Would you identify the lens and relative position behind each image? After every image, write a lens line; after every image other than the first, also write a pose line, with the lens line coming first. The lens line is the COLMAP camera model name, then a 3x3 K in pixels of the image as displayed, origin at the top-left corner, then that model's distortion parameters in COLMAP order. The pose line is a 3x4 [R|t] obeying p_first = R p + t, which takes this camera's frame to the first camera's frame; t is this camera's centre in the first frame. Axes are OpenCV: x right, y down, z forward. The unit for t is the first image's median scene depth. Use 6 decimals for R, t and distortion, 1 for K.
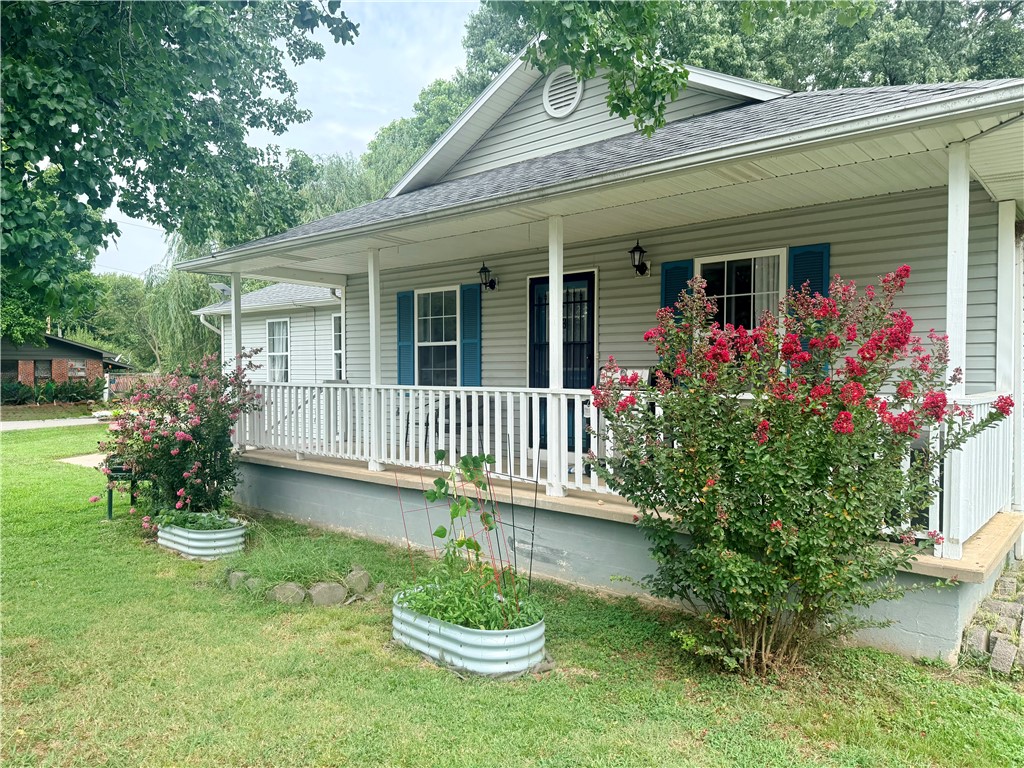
lens RADIAL K [[702.9, 0, 507.9], [0, 702.9, 397.0], [0, 0, 1]] dist [0.093961, -0.143450]
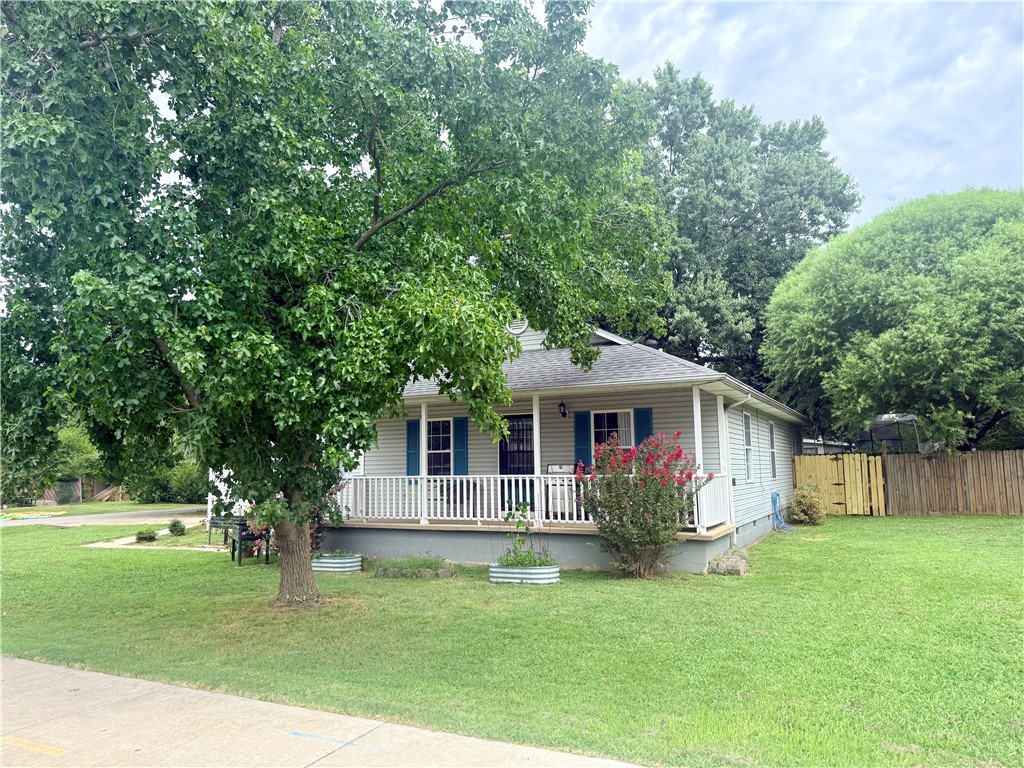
lens RADIAL K [[702.9, 0, 507.9], [0, 702.9, 397.0], [0, 0, 1]] dist [0.093961, -0.143450]
pose [[0.971070, 0.012222, 0.238483, -0.458550], [0.020722, 0.990609, -0.135144, 0.035215], [-0.237895, 0.136177, 0.961697, -0.913703]]
